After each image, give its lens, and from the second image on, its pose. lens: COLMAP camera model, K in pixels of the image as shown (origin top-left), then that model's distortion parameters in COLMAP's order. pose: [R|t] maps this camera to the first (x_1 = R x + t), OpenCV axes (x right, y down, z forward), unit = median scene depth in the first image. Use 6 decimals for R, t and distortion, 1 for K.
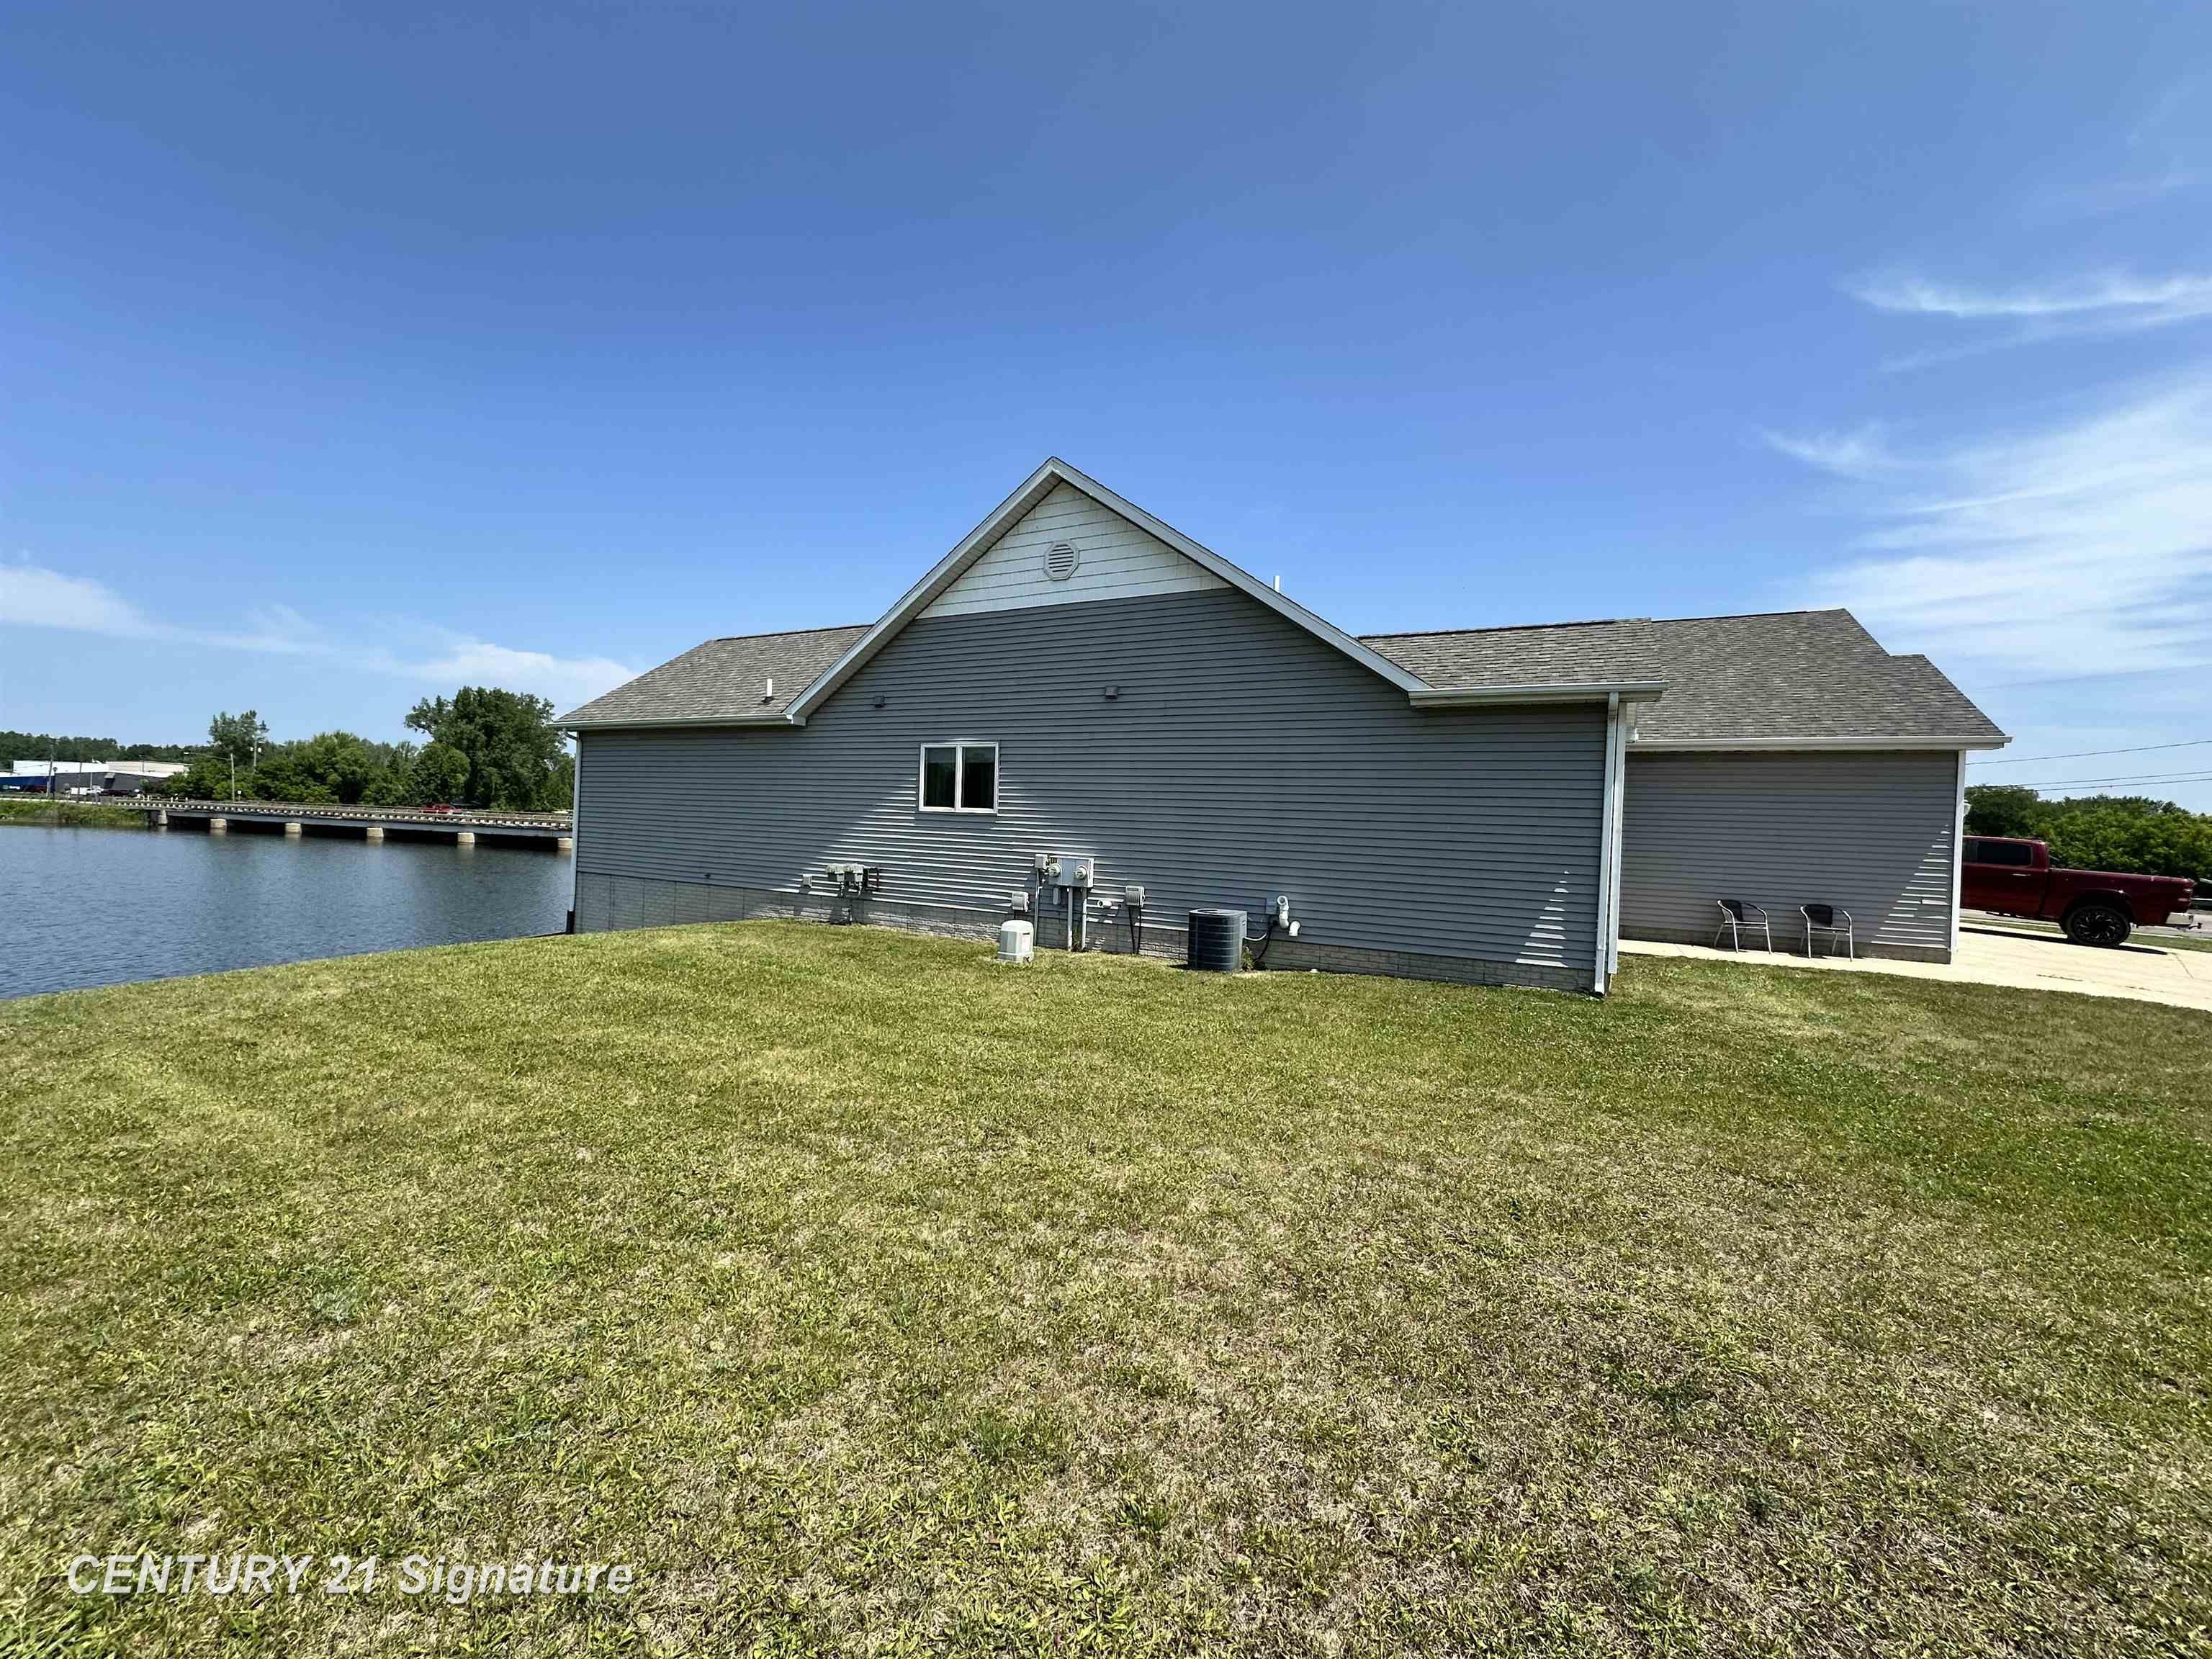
lens RADIAL K [[855.0, 0, 1106.0], [0, 855.0, 829.5], [0, 0, 1]] dist [0.018641, 0.000065]
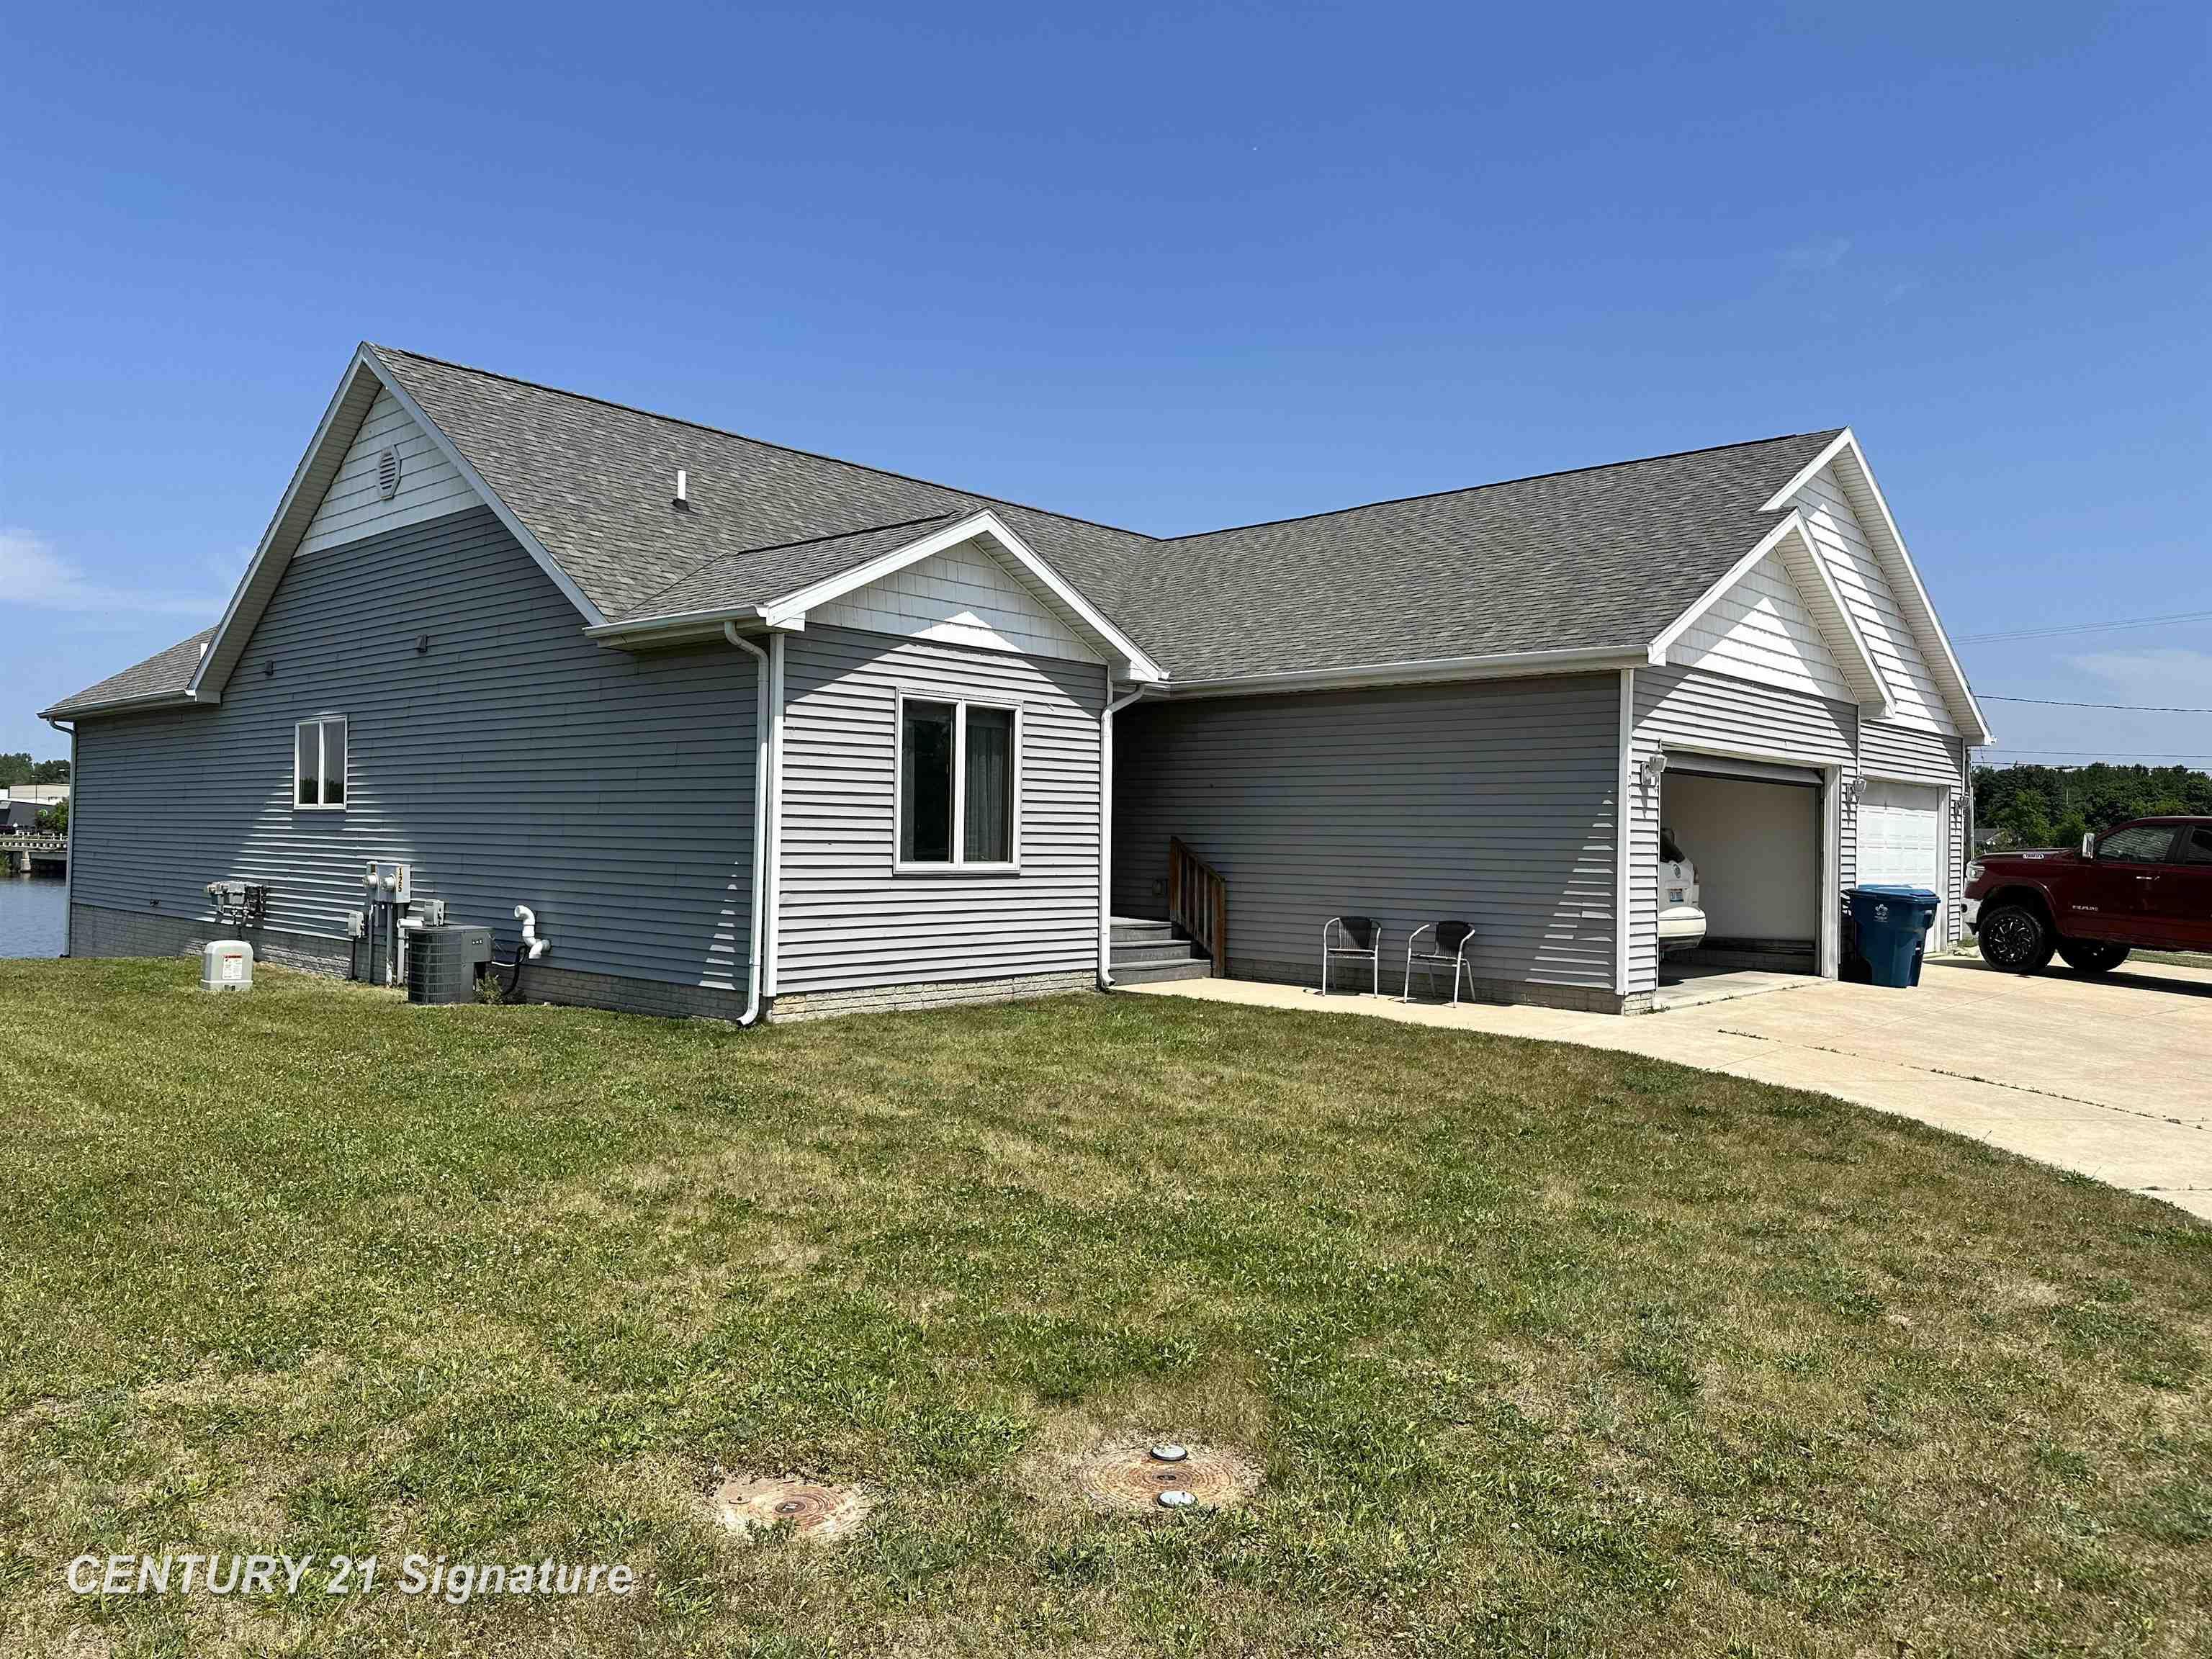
lens RADIAL K [[1534.9, 0, 1106.0], [0, 1534.9, 829.5], [0, 0, 1]] dist [-0.003380, -0.000797]
pose [[0.970432, -0.021216, -0.240441, 0.847282], [0.015929, 0.999587, -0.023913, 0.042300], [0.240849, 0.019376, 0.970369, -0.153944]]
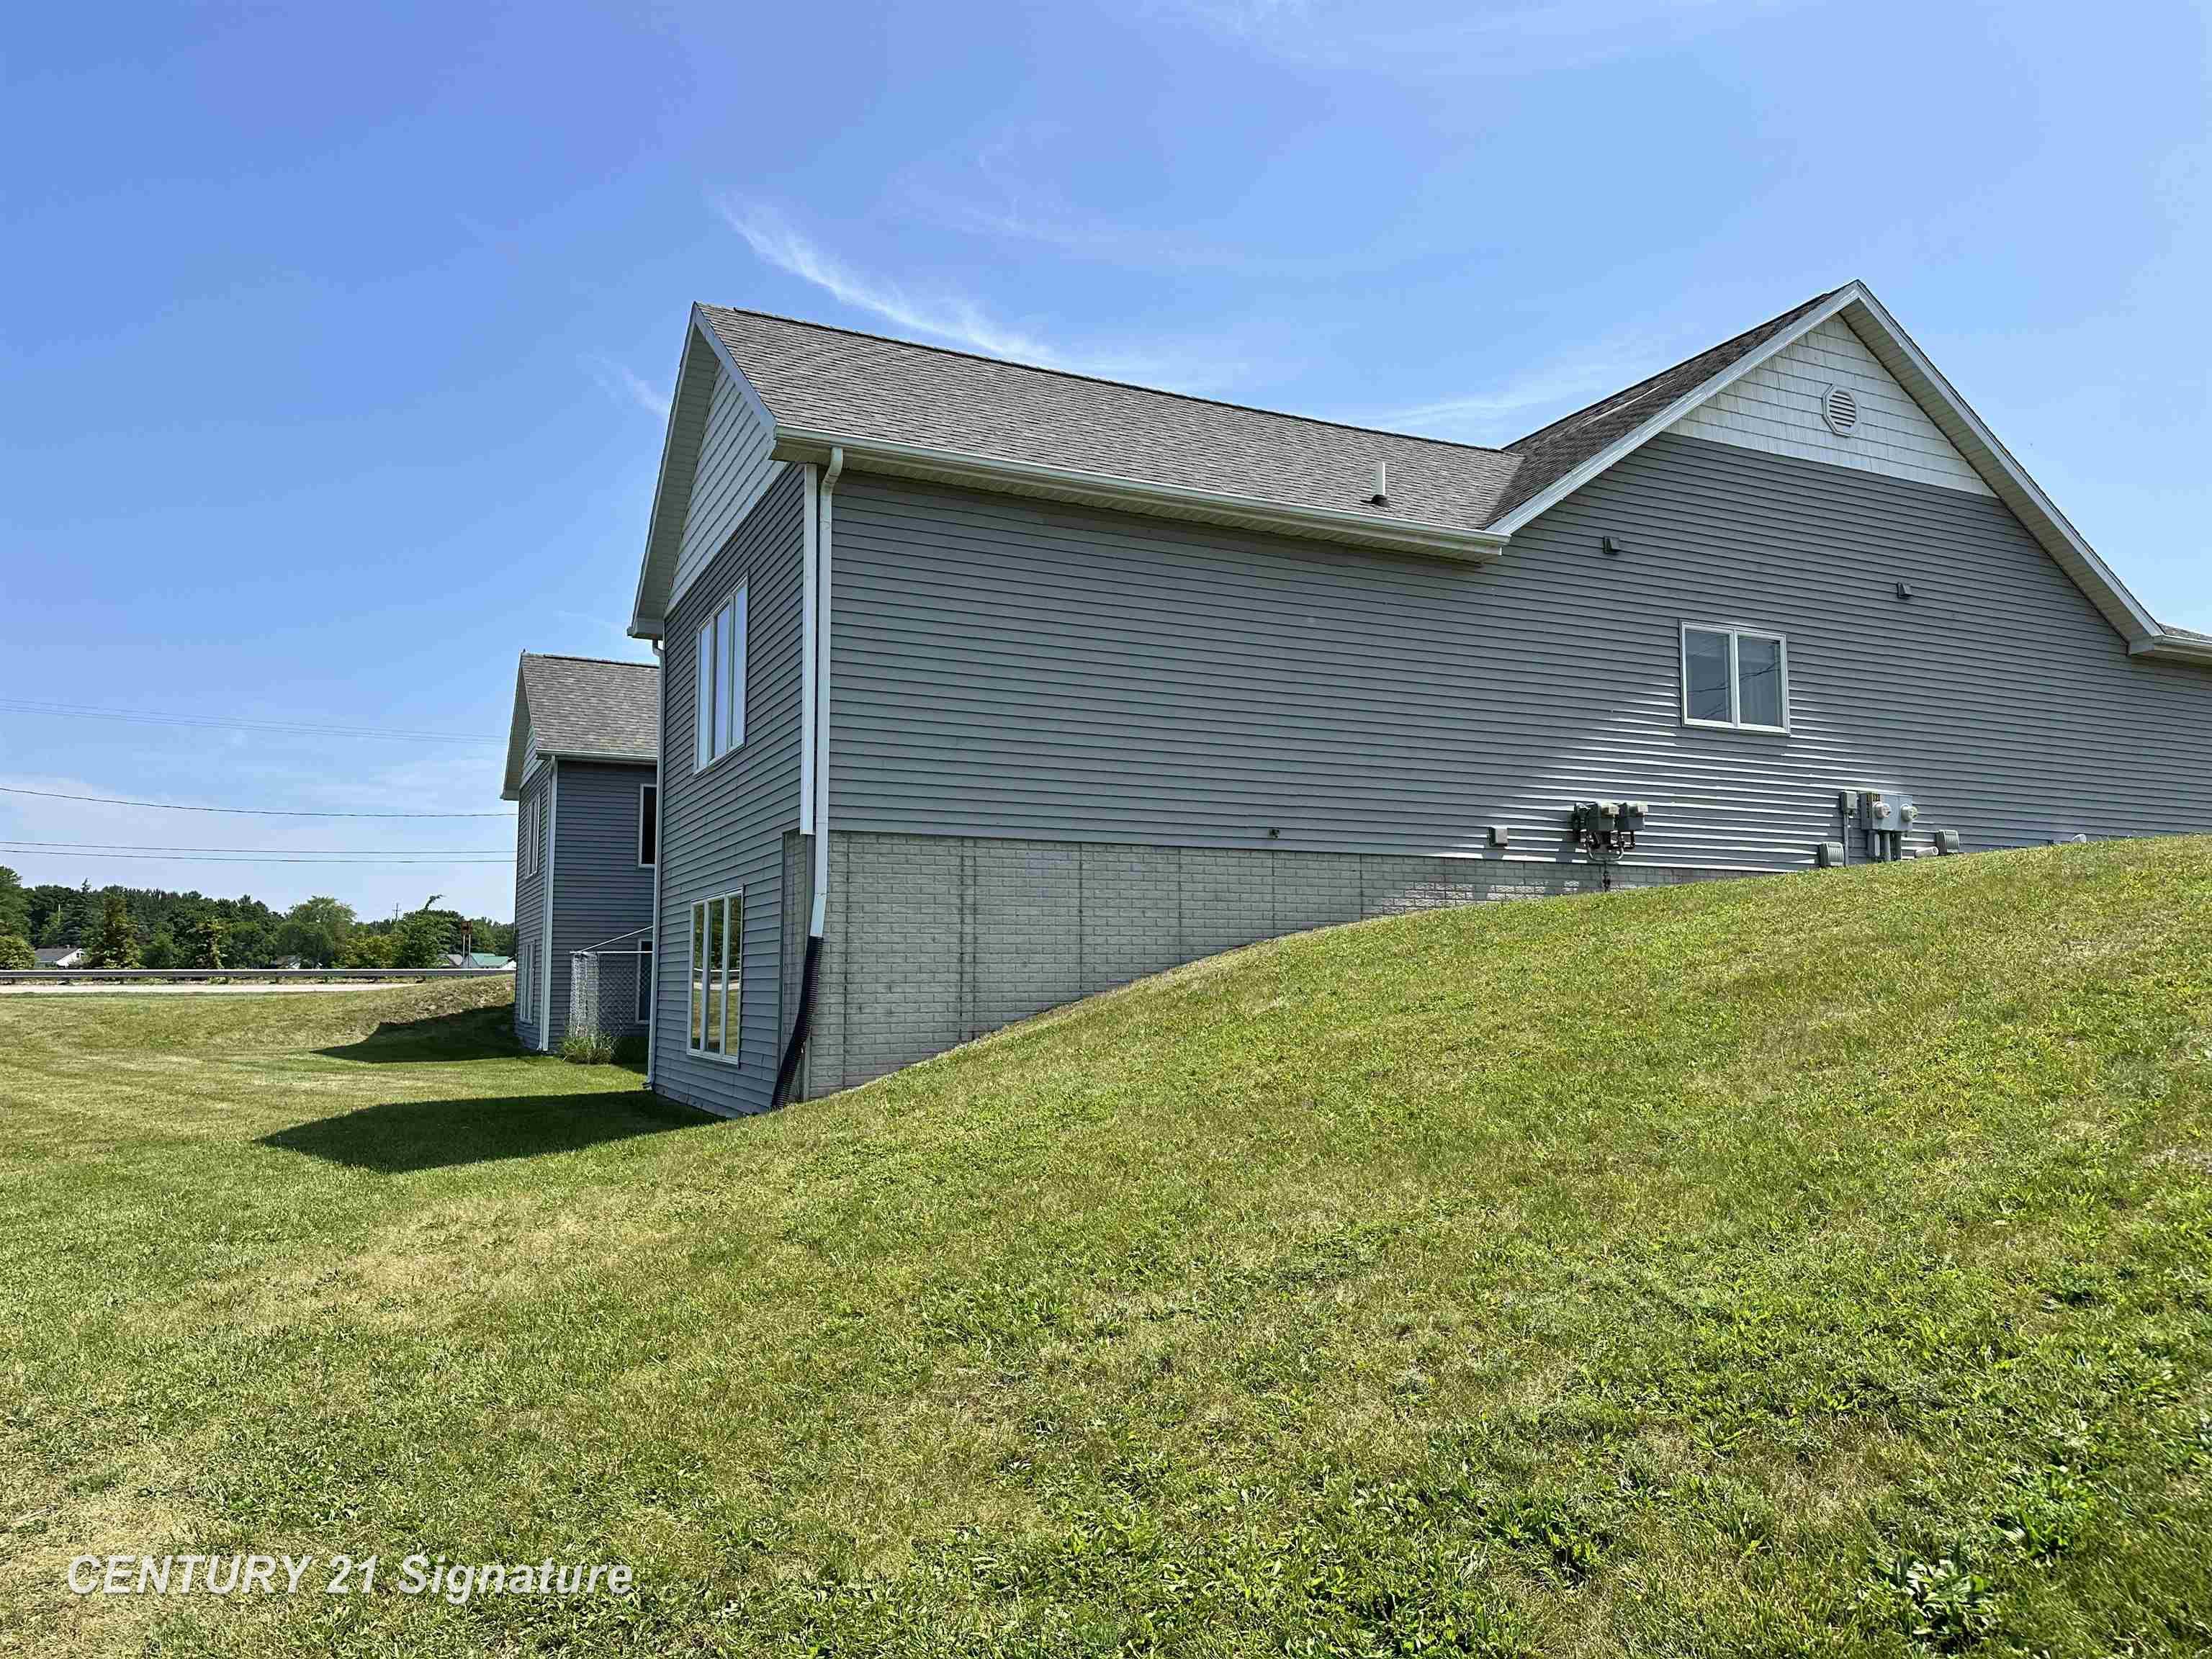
lens RADIAL K [[1556.4, 0, 1106.0], [0, 1556.4, 829.5], [0, 0, 1]] dist [0.096533, -0.105026]
pose [[0.580008, 0.038447, 0.813703, -1.515288], [0.026433, 0.997471, -0.065971, 0.131986], [-0.814182, 0.059772, 0.577525, 0.705126]]
